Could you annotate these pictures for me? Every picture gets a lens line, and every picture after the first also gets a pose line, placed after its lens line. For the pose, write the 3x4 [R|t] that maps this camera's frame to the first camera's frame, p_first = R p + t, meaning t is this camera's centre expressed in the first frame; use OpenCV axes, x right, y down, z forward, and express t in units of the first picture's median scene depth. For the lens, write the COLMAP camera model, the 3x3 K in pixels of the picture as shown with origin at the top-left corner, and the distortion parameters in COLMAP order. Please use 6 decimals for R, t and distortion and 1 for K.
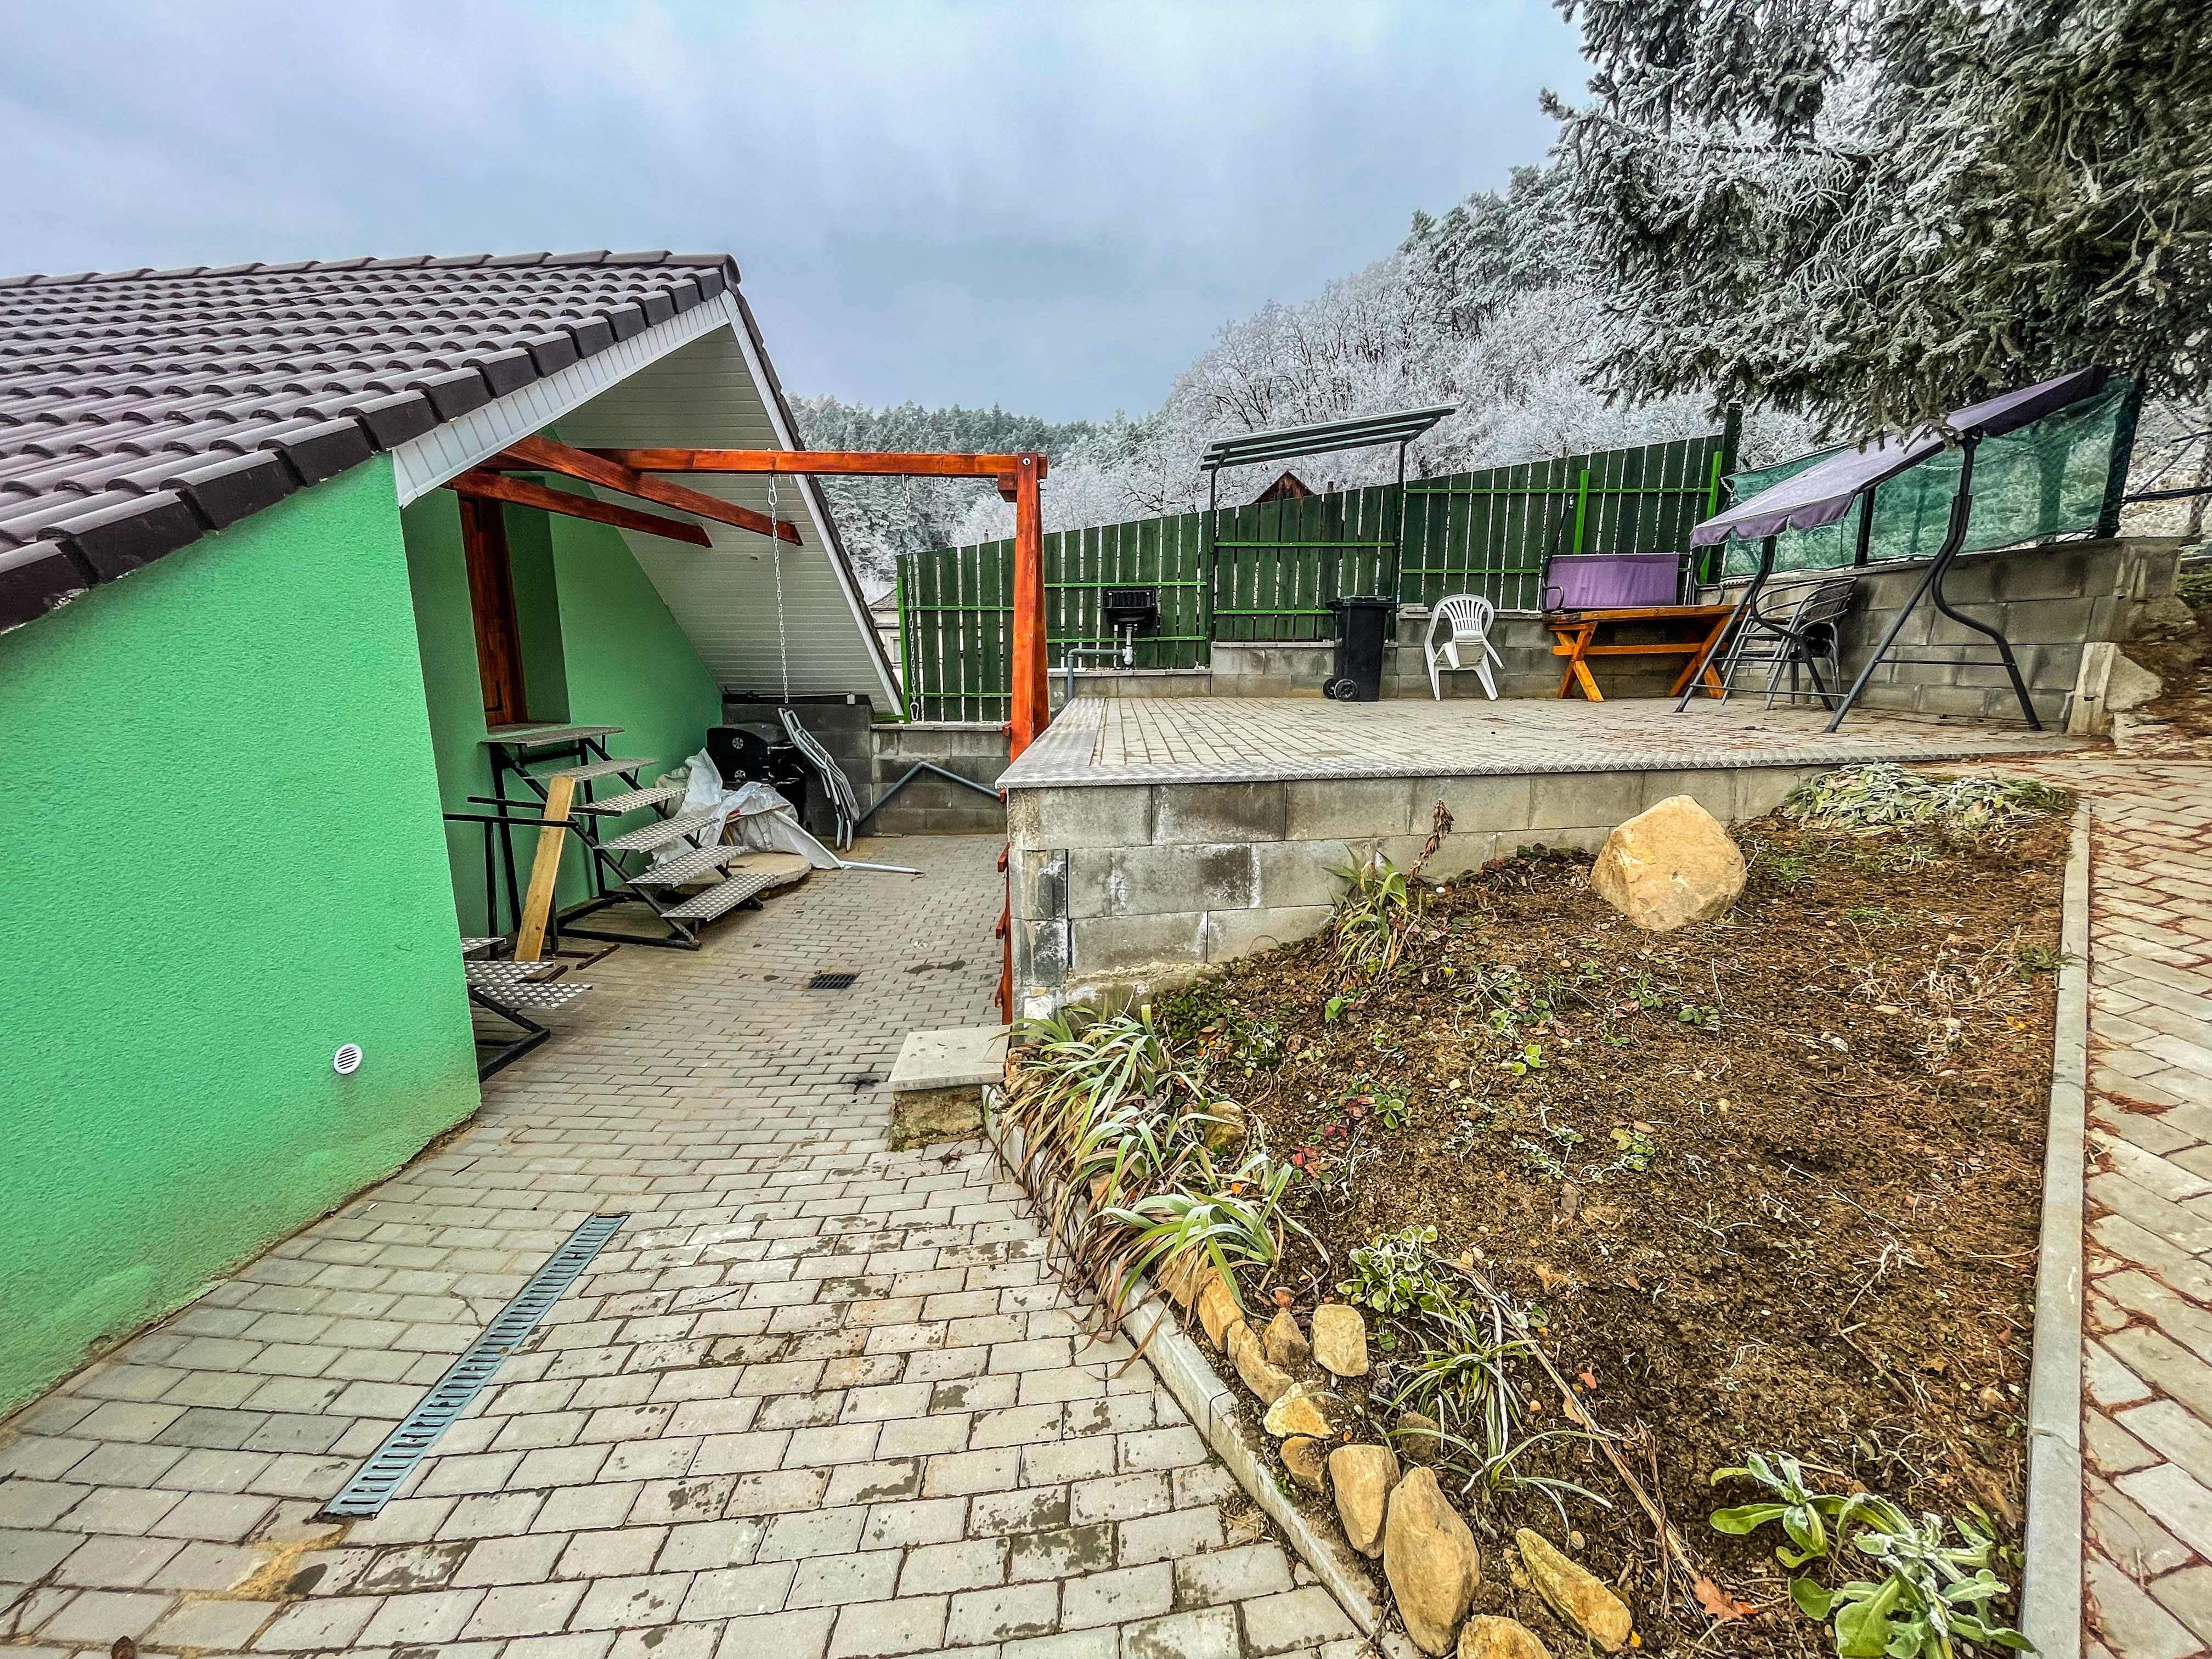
lens RADIAL K [[903.8, 0, 1111.1], [0, 903.8, 825.6], [0, 0, 1]] dist [0.000870, -0.001052]
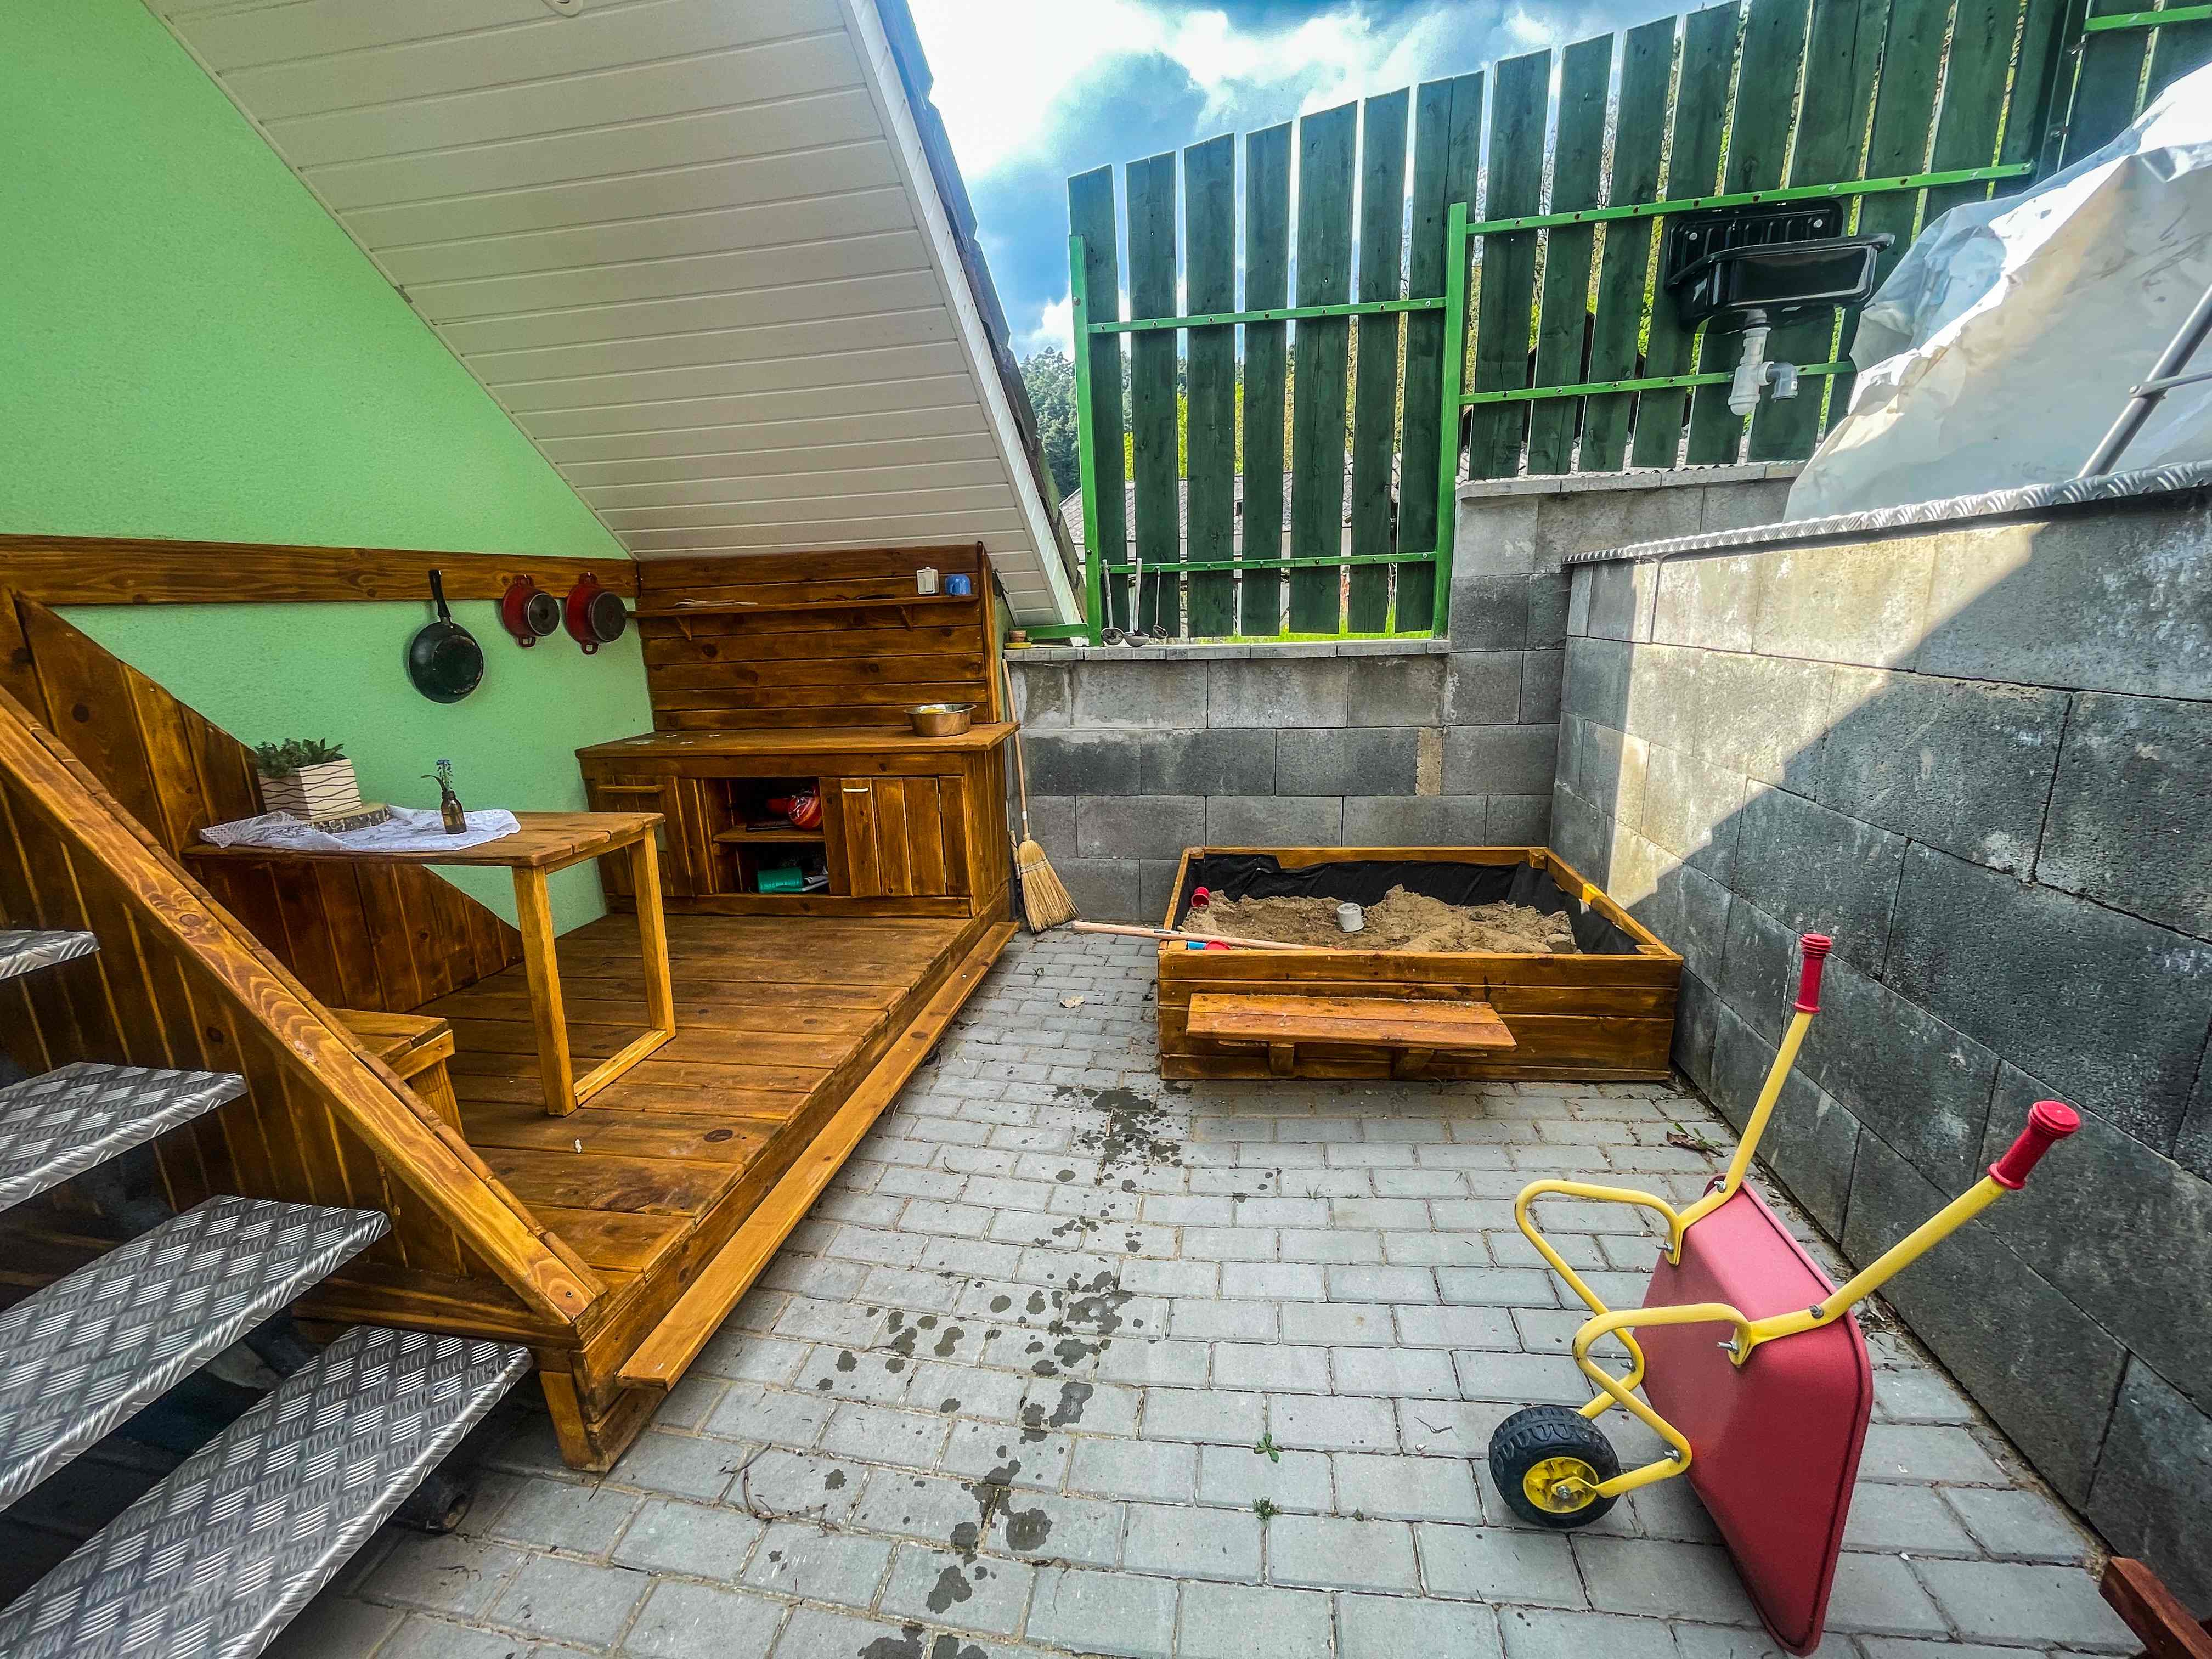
lens RADIAL K [[903.8, 0, 1100.7], [0, 903.8, 832.6], [0, 0, 1]] dist [0.000870, -0.001052]
pose [[0.986369, 0.006346, -0.164424, -0.158613], [0.002922, 0.998423, 0.056062, -0.053688], [0.164521, -0.055778, 0.984795, 0.611087]]
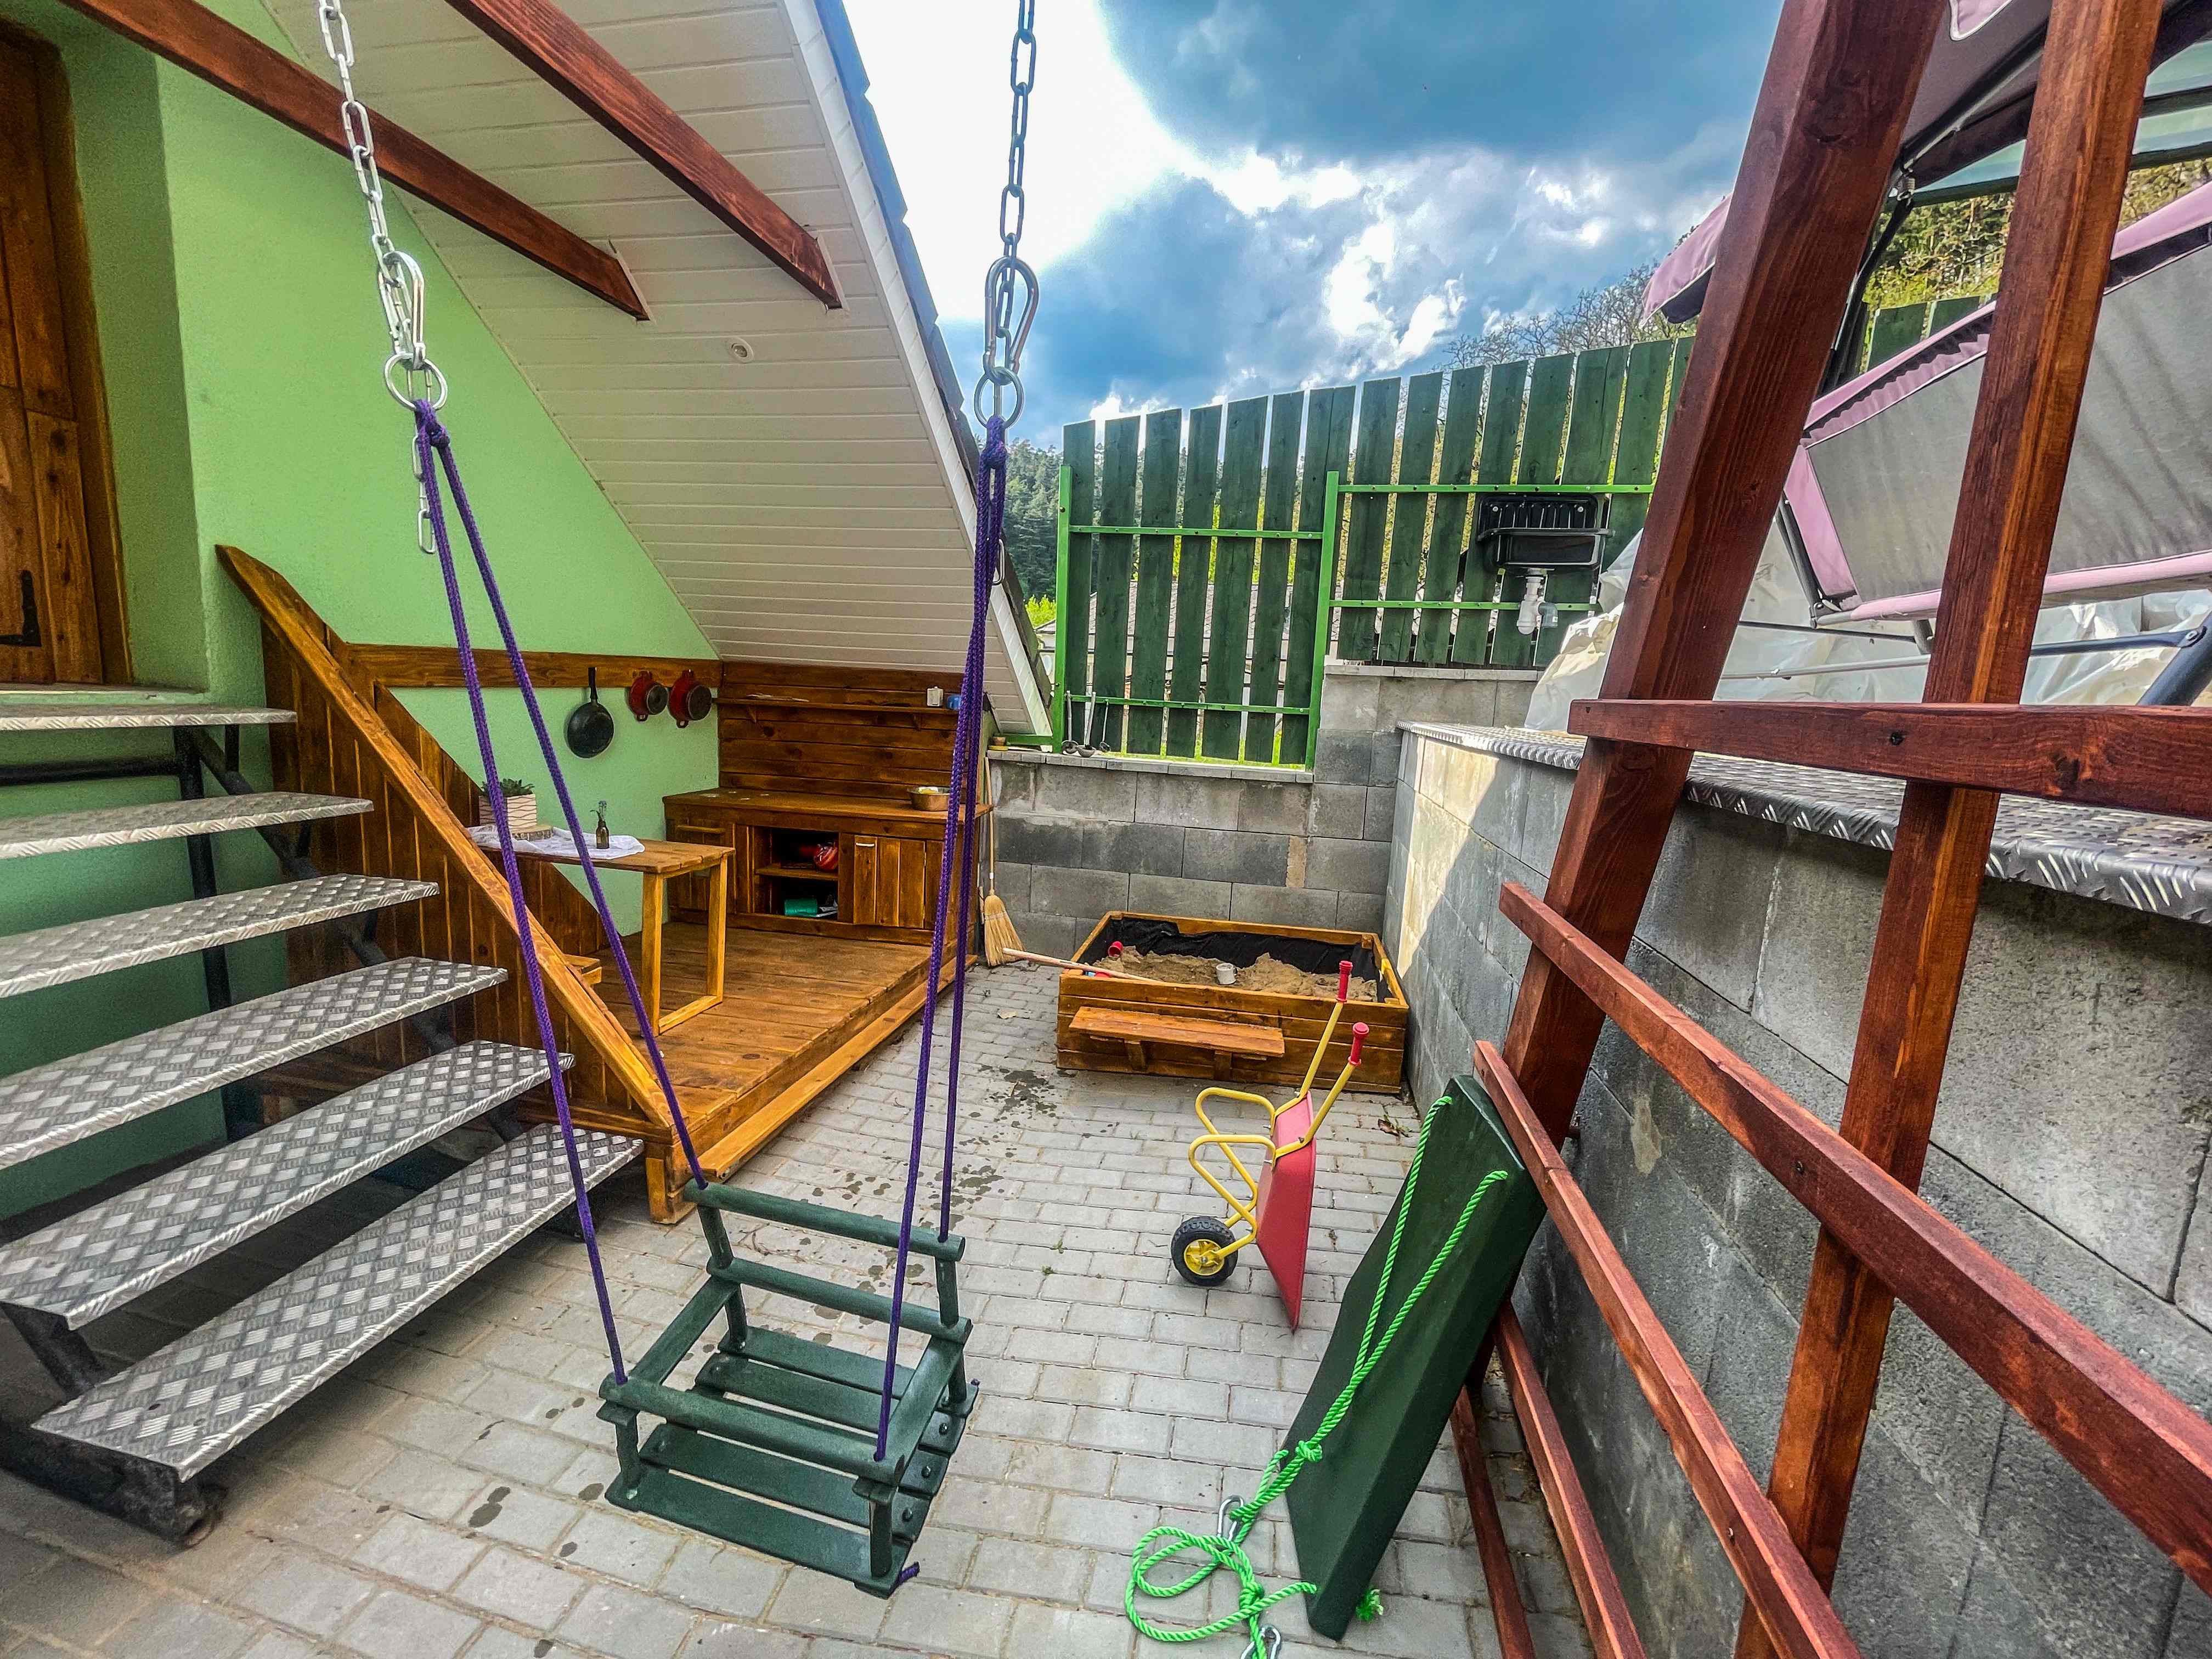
lens RADIAL K [[903.8, 0, 1102.0], [0, 903.8, 832.3], [0, 0, 1]] dist [0.000870, -0.001052]
pose [[0.980823, 0.079891, -0.177772, -0.103900], [-0.086595, 0.995784, -0.030266, -0.053703], [0.174604, 0.045079, 0.983606, 0.495653]]
